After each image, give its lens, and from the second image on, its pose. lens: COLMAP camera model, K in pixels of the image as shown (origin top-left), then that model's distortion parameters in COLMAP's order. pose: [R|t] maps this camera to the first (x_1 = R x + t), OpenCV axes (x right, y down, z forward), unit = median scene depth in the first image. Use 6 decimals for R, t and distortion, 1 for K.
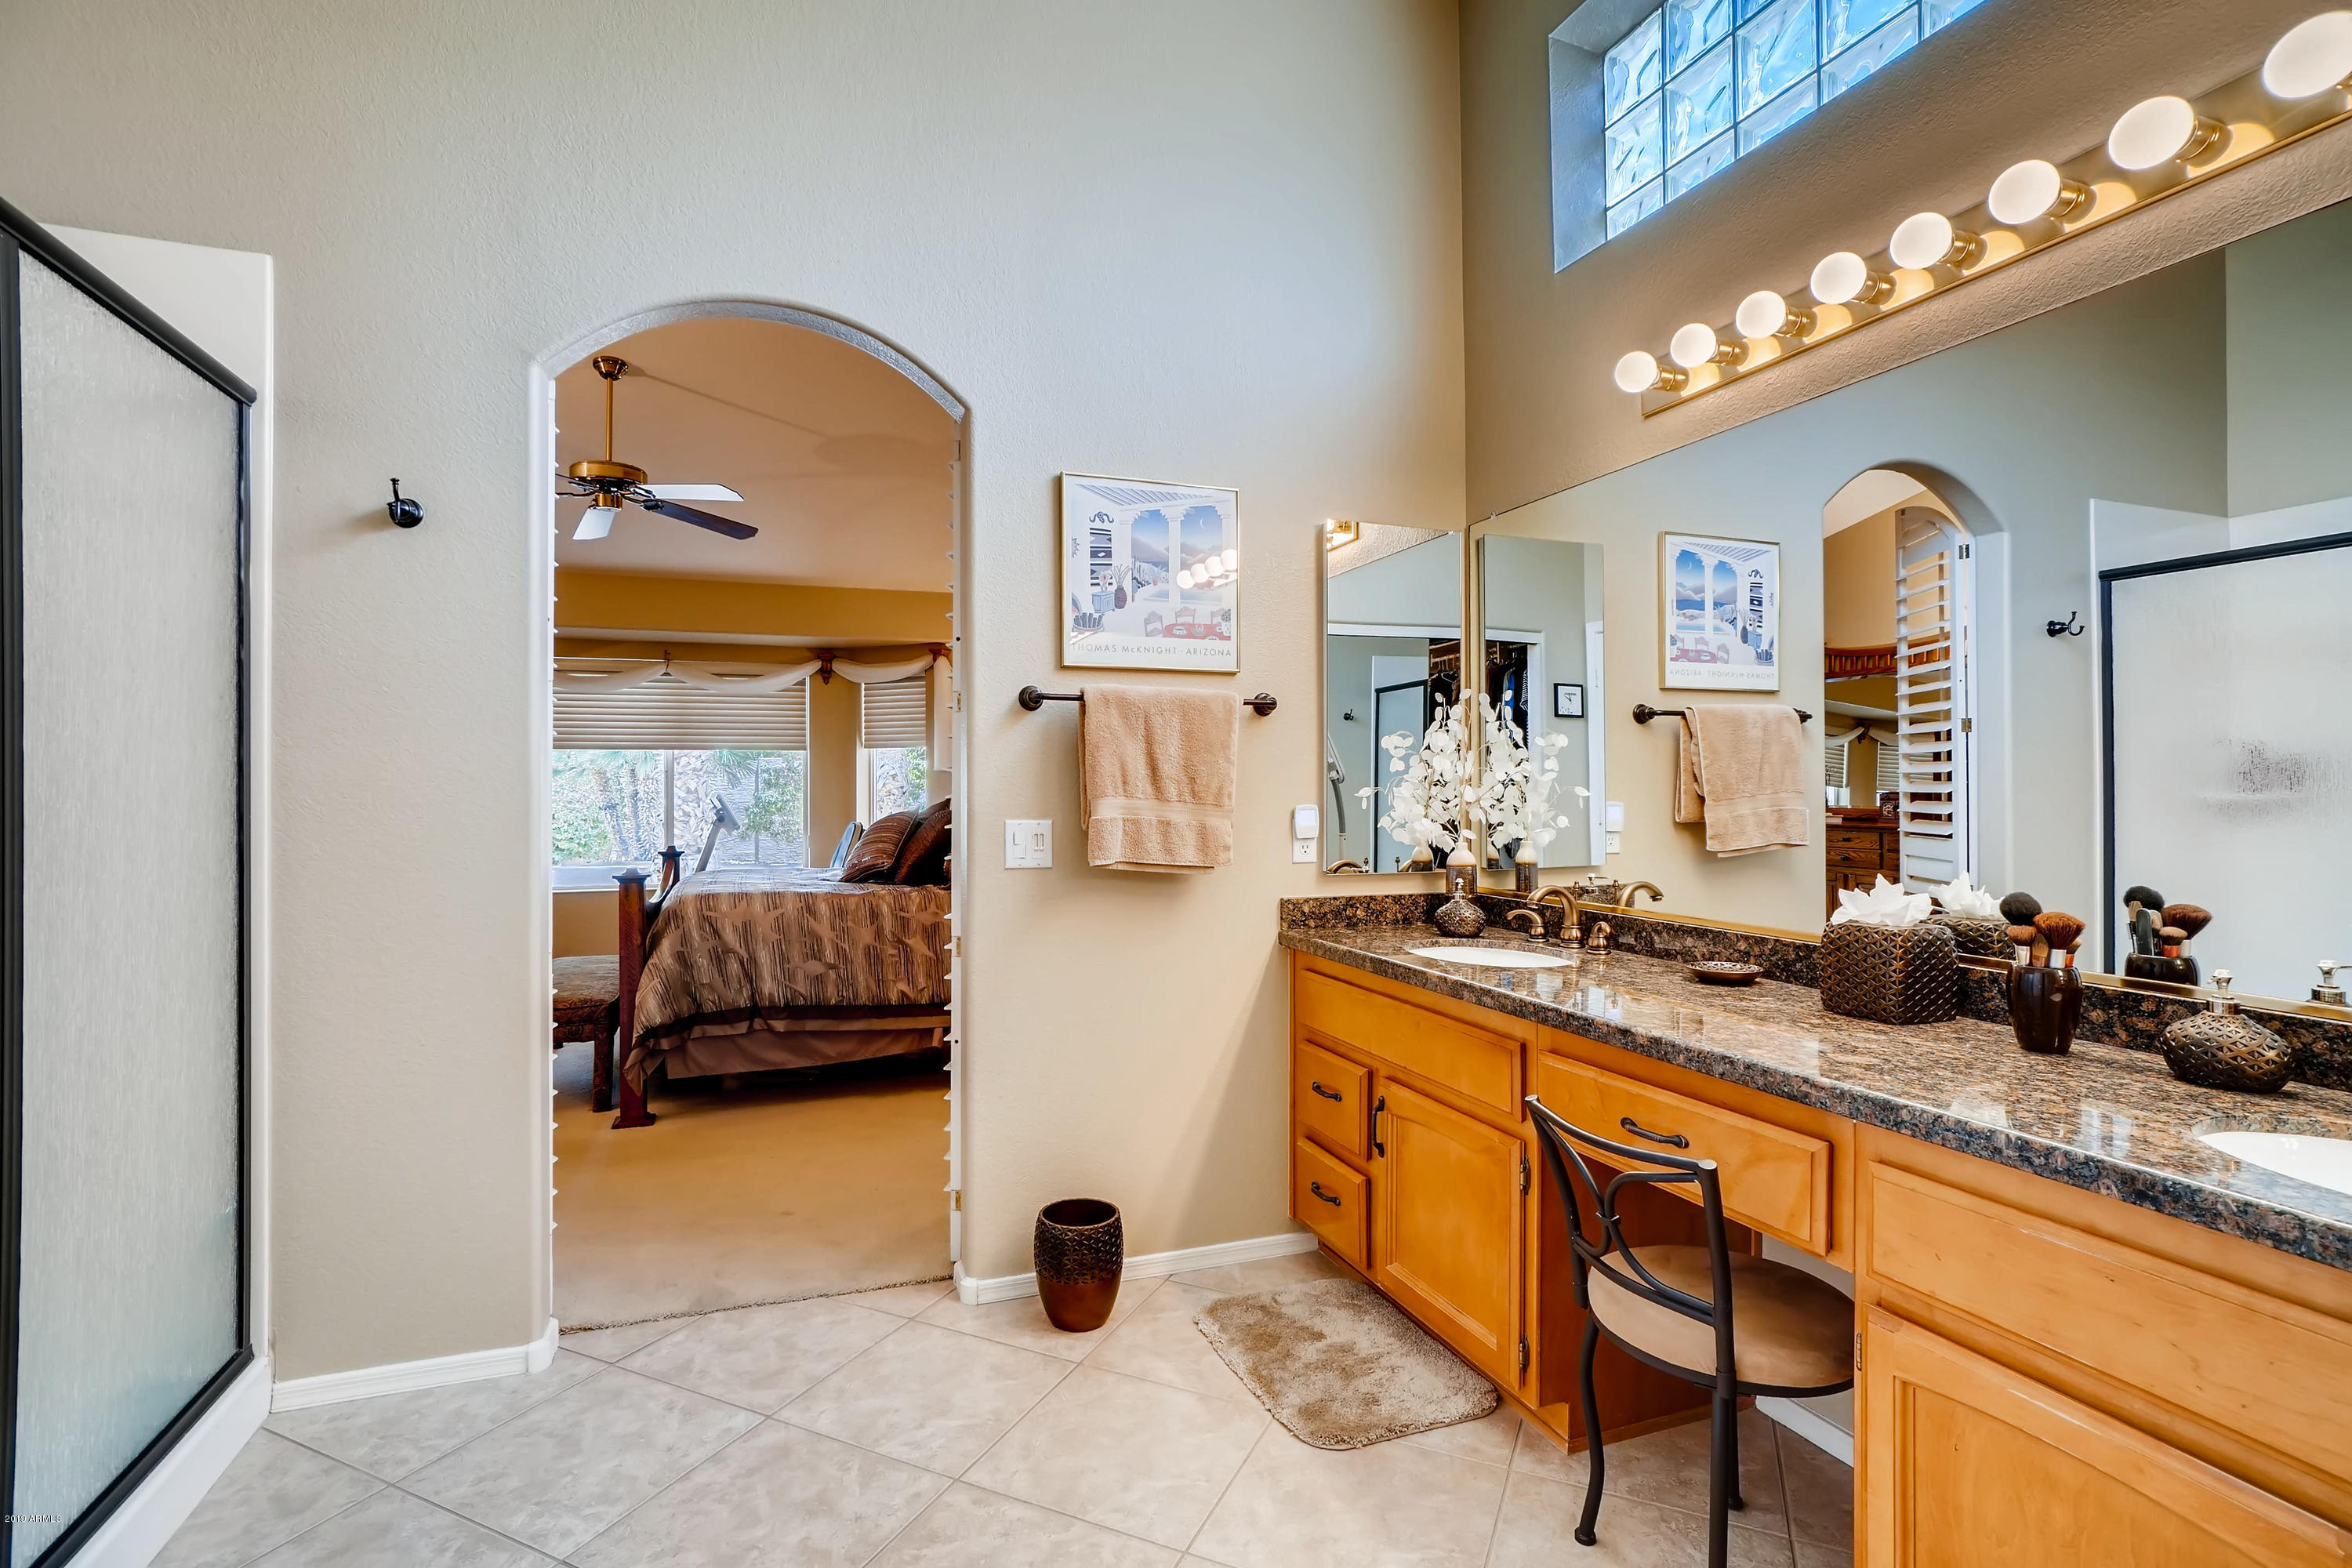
lens RADIAL K [[1126.8, 0, 1179.6], [0, 1126.8, 782.5], [0, 0, 1]] dist [-0.021025, 0.010821]
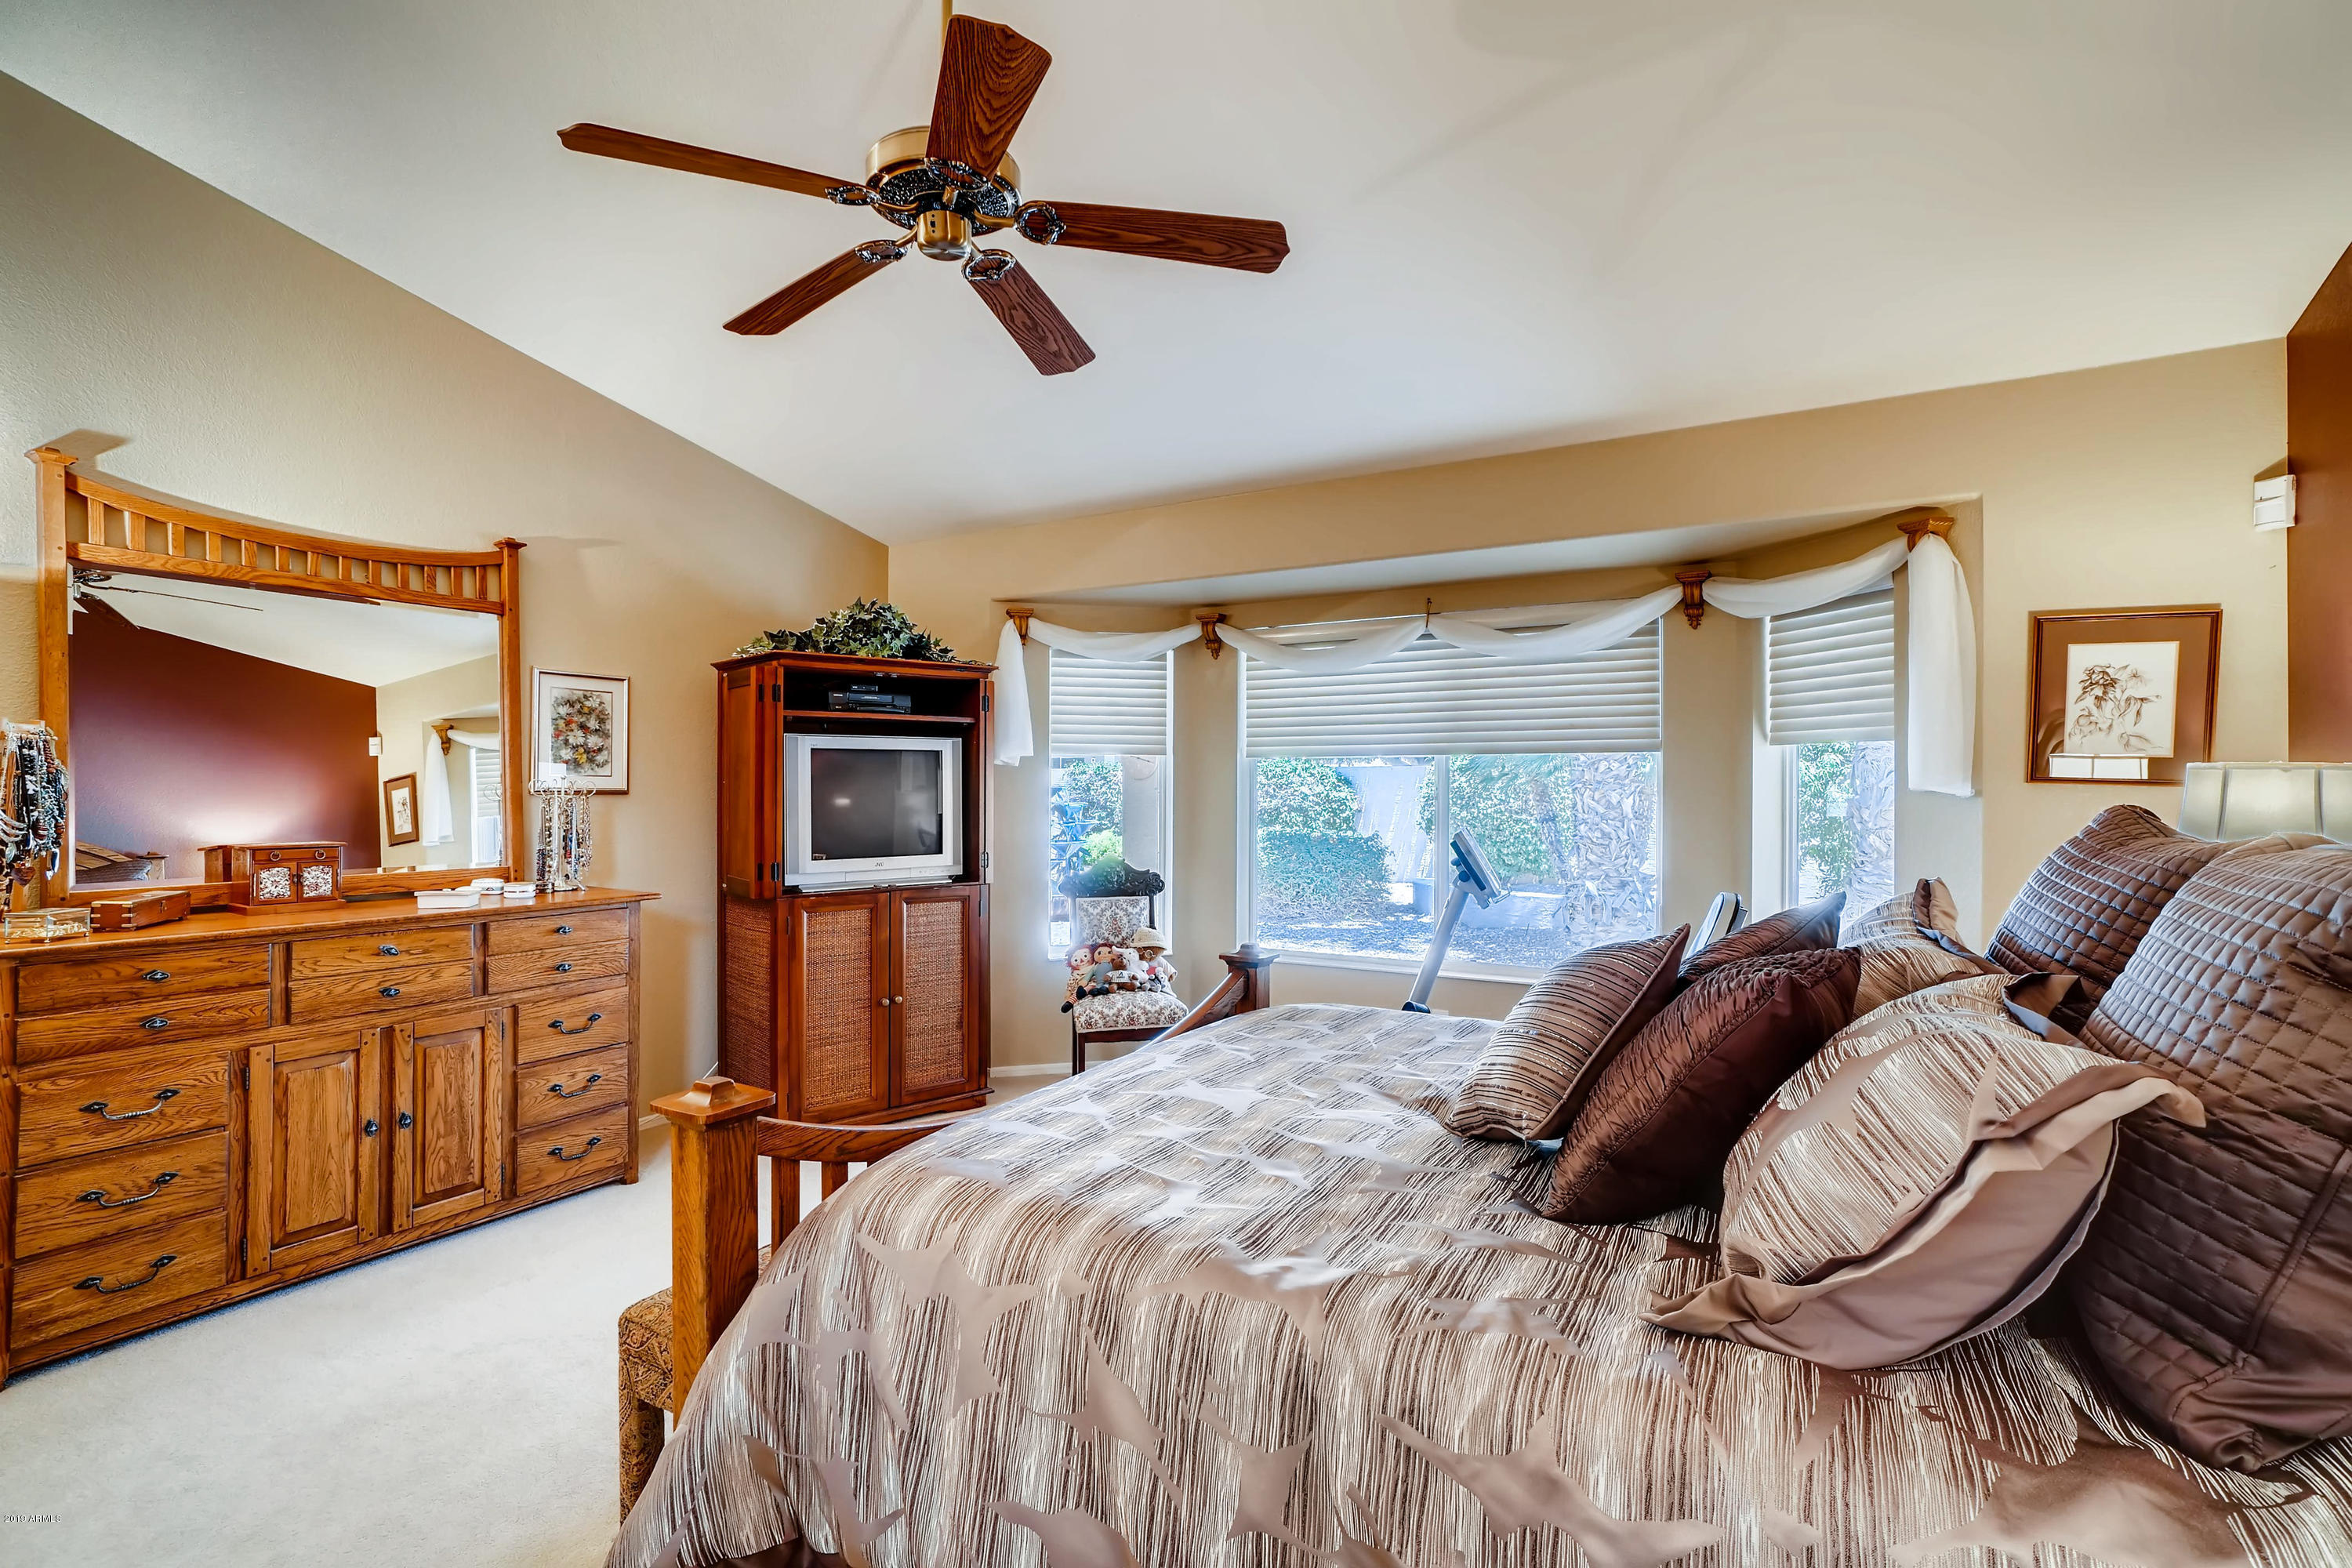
lens RADIAL K [[1126.8, 0, 1177.7], [0, 1126.8, 788.9], [0, 0, 1]] dist [-0.021025, 0.010821]
pose [[0.636390, 0.008075, -0.771325, -0.054640], [-0.004237, 0.999967, 0.006974, -0.012538], [0.771356, -0.001170, 0.636403, 0.466762]]
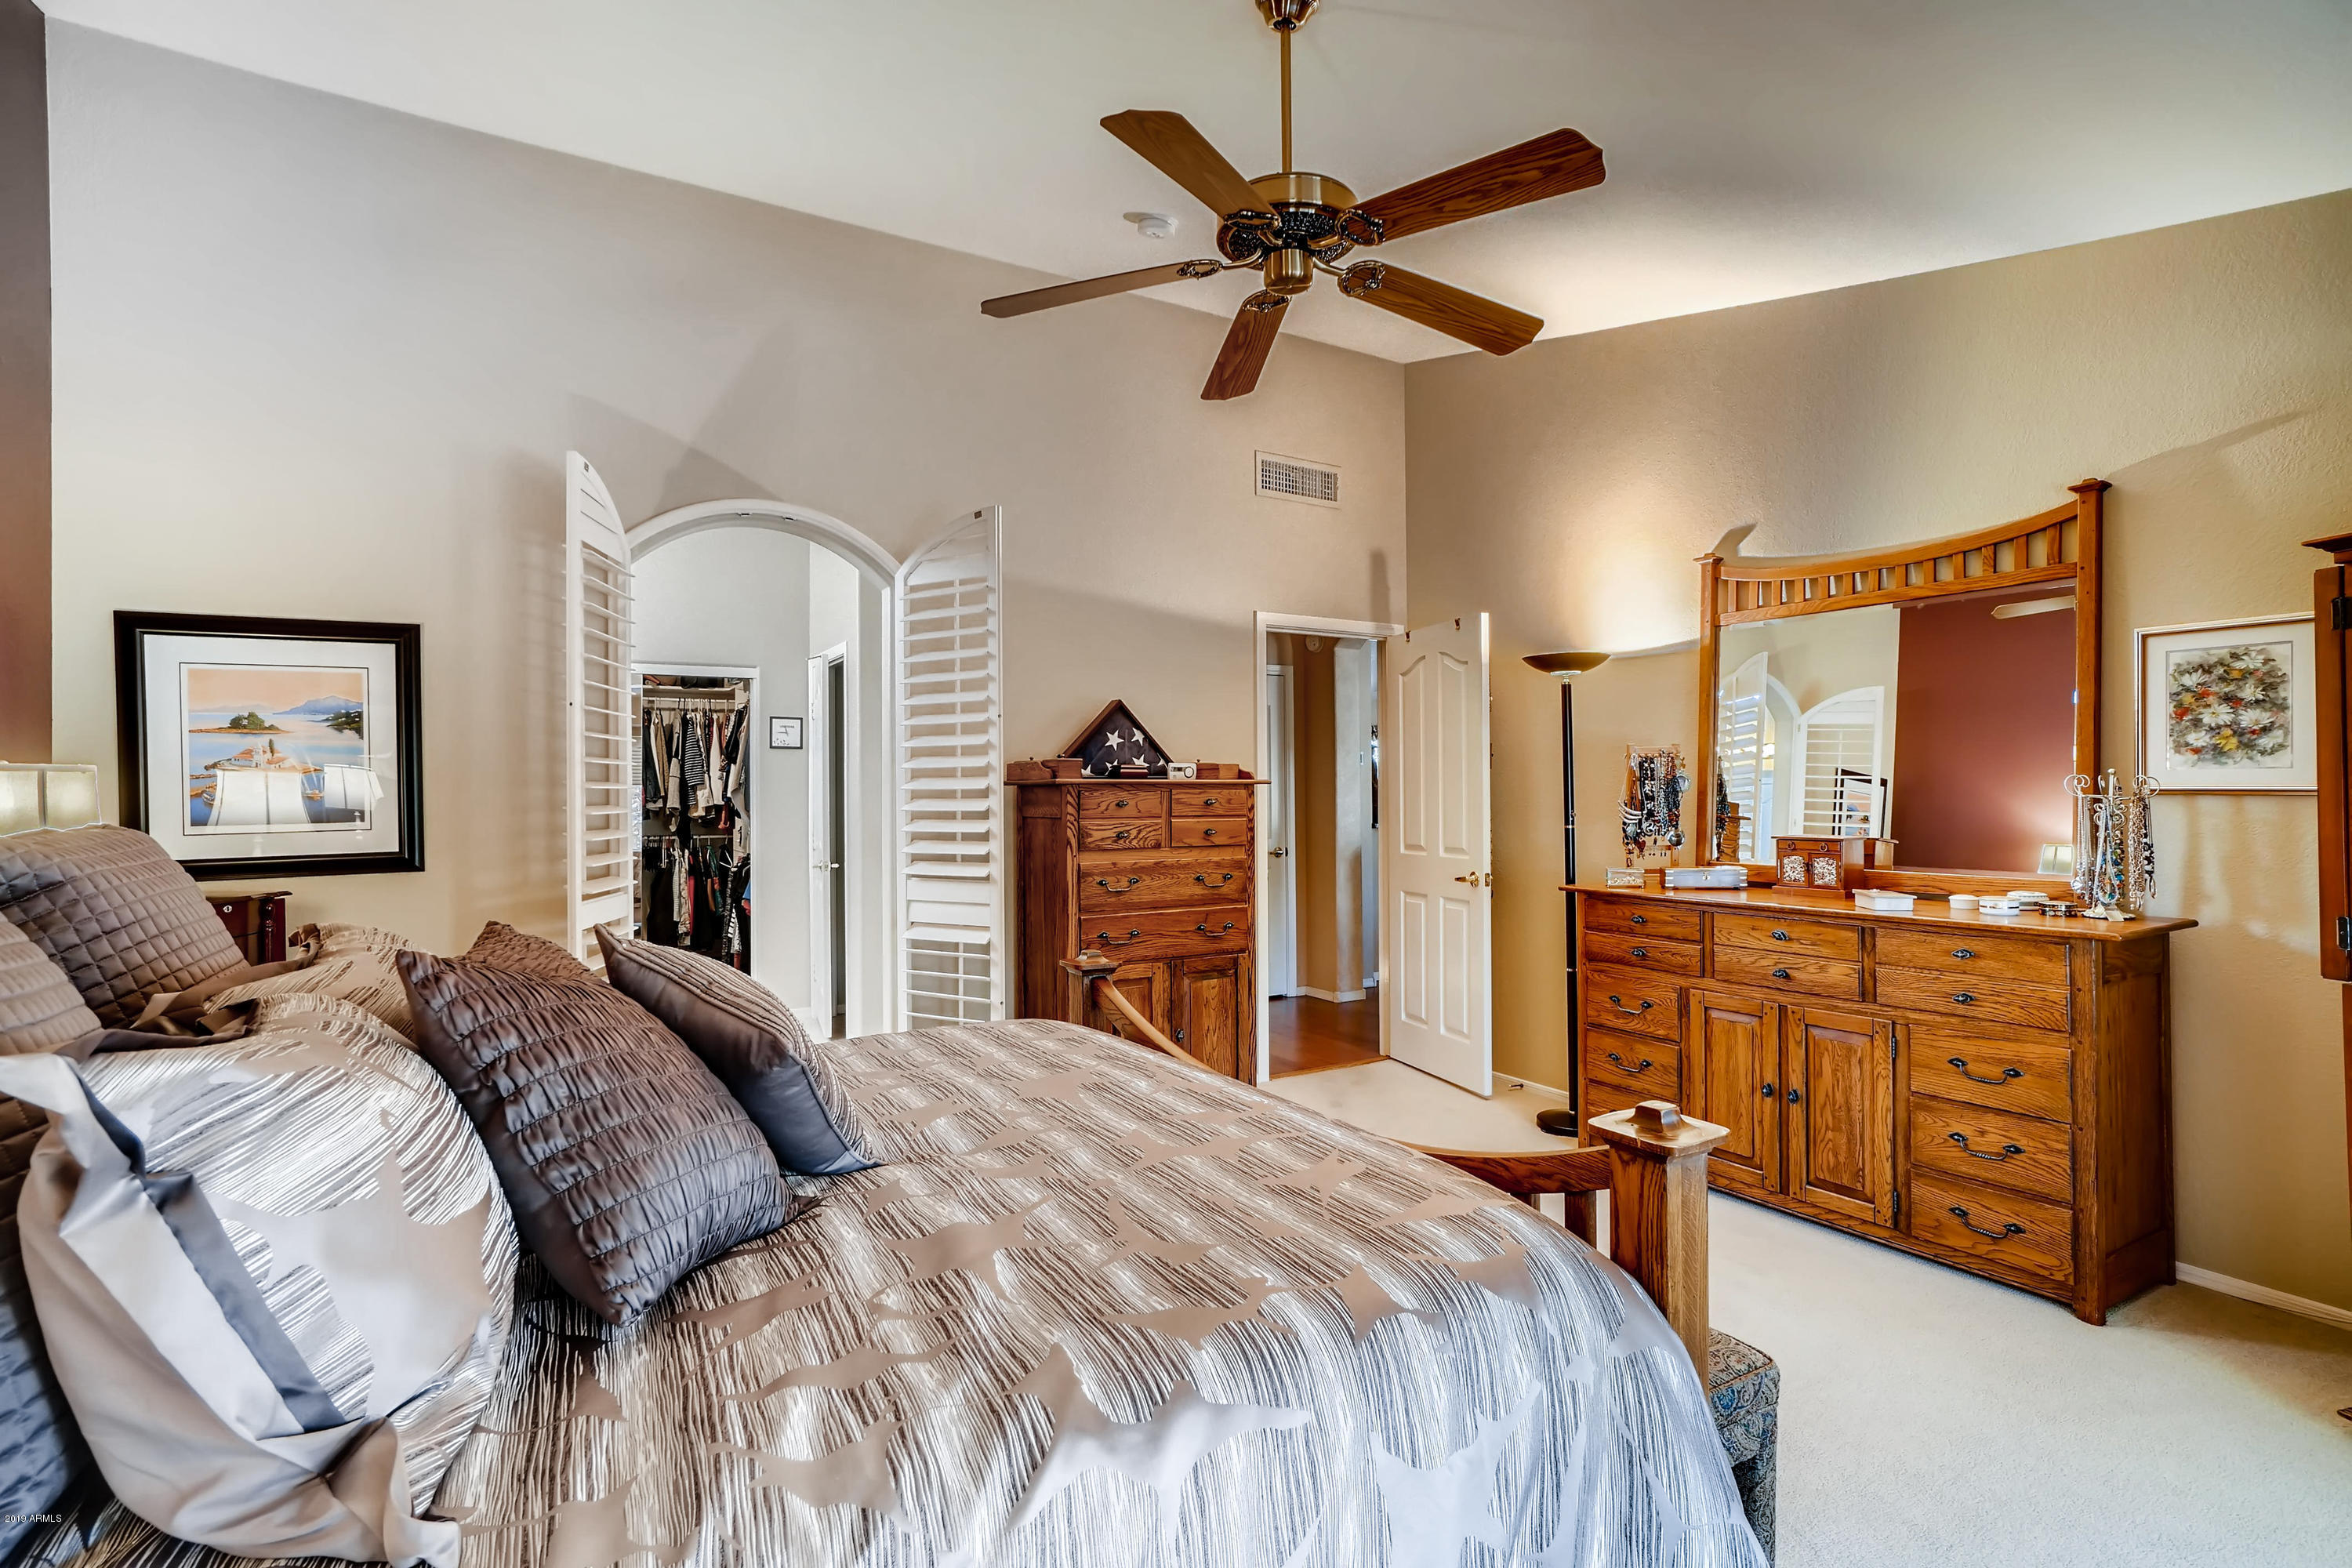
lens RADIAL K [[1126.8, 0, 1171.2], [0, 1126.8, 786.4], [0, 0, 1]] dist [-0.021025, 0.010821]
pose [[-0.982793, 0.010523, -0.184412, -0.159750], [0.011620, 0.999921, -0.004869, -0.010963], [0.184346, -0.006928, -0.982837, 0.727629]]
